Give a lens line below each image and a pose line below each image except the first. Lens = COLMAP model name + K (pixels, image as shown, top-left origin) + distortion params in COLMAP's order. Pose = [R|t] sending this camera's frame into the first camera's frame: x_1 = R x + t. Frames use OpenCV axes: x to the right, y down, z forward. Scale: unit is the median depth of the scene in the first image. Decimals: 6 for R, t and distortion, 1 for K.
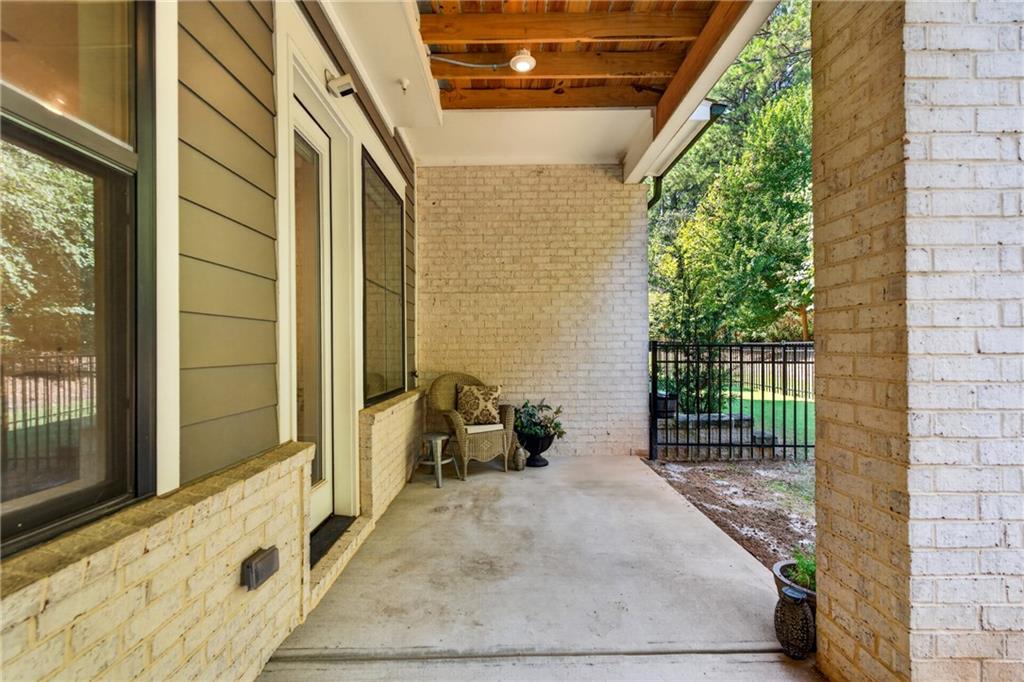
lens RADIAL K [[450.6, 0, 510.2], [0, 450.6, 346.6], [0, 0, 1]] dist [-0.020461, 0.000215]
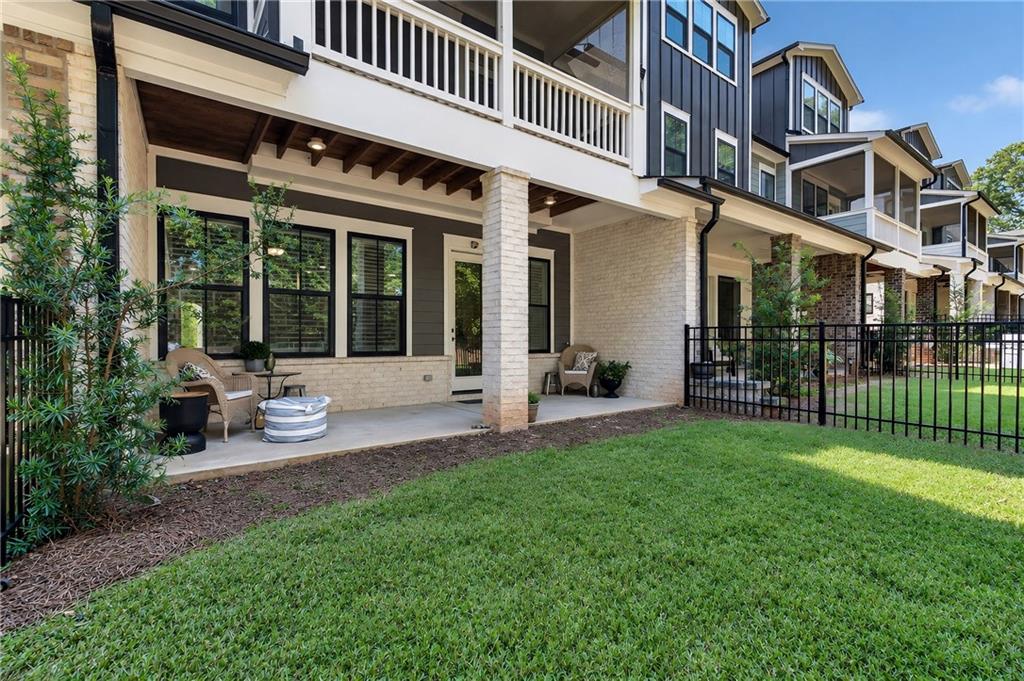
lens RADIAL K [[450.6, 0, 510.2], [0, 450.6, 346.1], [0, 0, 1]] dist [-0.020461, 0.000215]
pose [[0.584403, 0.015583, -0.811314, 1.167575], [-0.001950, 0.999840, 0.017800, 0.031713], [0.811462, -0.008821, 0.584339, -0.317423]]
